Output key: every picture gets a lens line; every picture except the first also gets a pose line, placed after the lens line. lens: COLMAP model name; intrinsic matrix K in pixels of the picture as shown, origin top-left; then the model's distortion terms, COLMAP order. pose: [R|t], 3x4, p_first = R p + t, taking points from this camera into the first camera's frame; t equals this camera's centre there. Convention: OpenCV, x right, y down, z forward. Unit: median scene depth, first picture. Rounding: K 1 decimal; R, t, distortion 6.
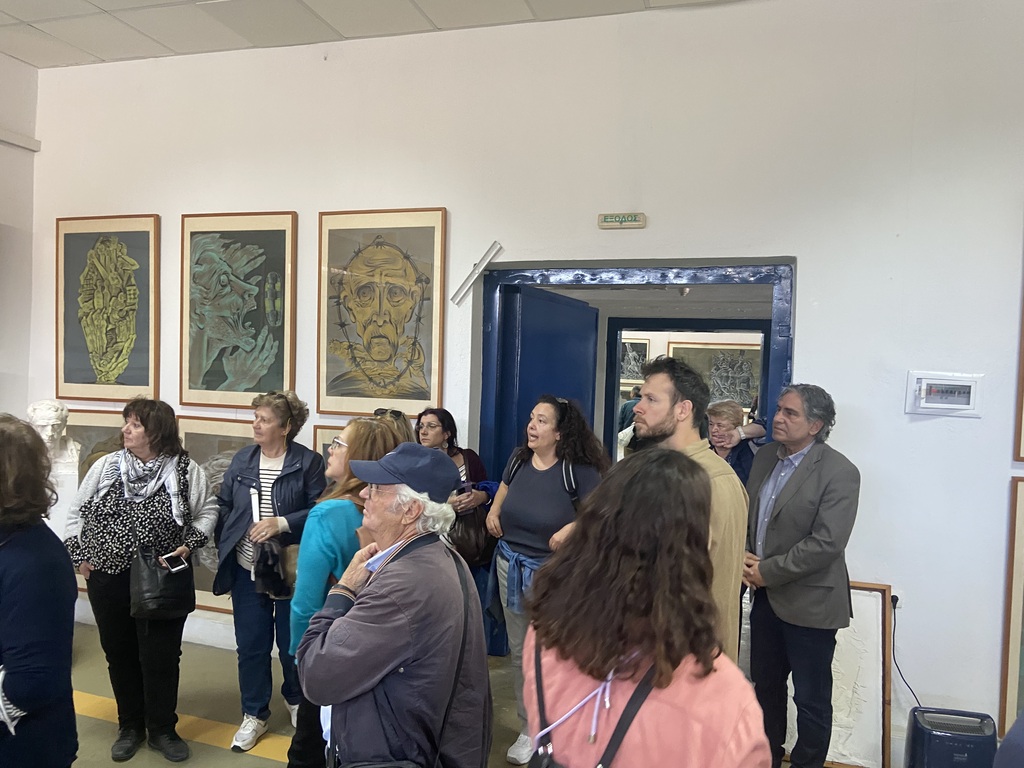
lens RADIAL K [[773.5, 0, 509.9], [0, 773.5, 382.1], [0, 0, 1]] dist [0.101151, -0.120284]
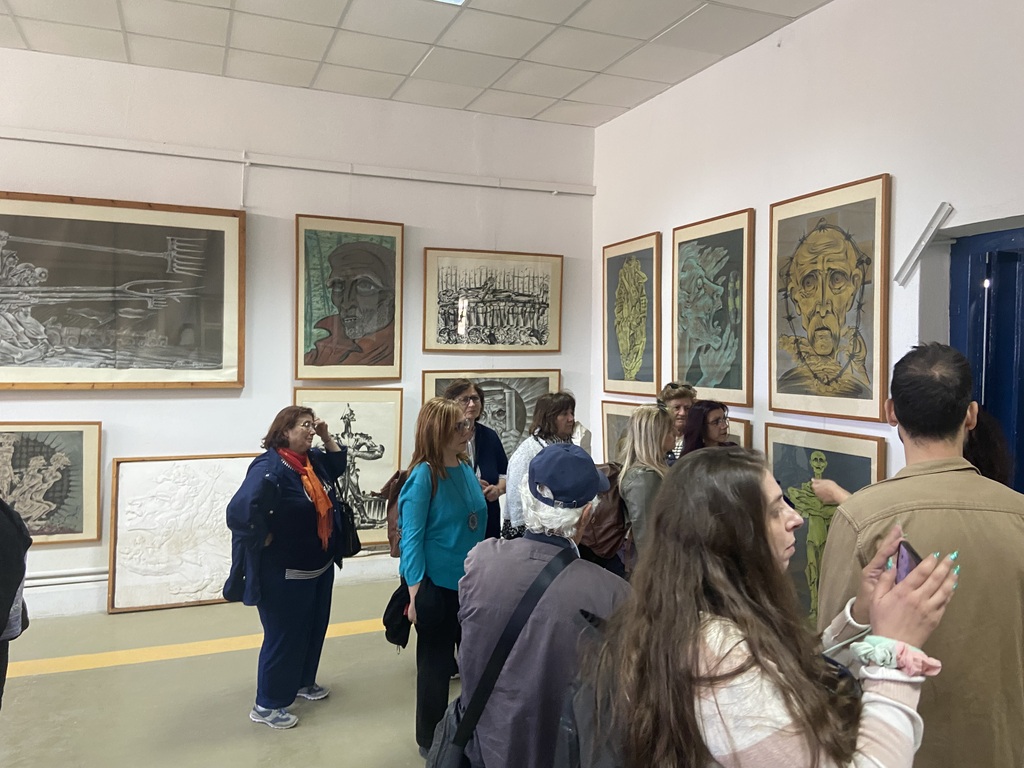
lens RADIAL K [[773.5, 0, 508.9], [0, 773.5, 384.0], [0, 0, 1]] dist [0.101151, -0.120284]
pose [[0.631858, 0.012798, -0.774979, 0.306554], [-0.027240, 0.999613, -0.005702, 0.021382], [0.774606, 0.024714, 0.631961, 0.128887]]
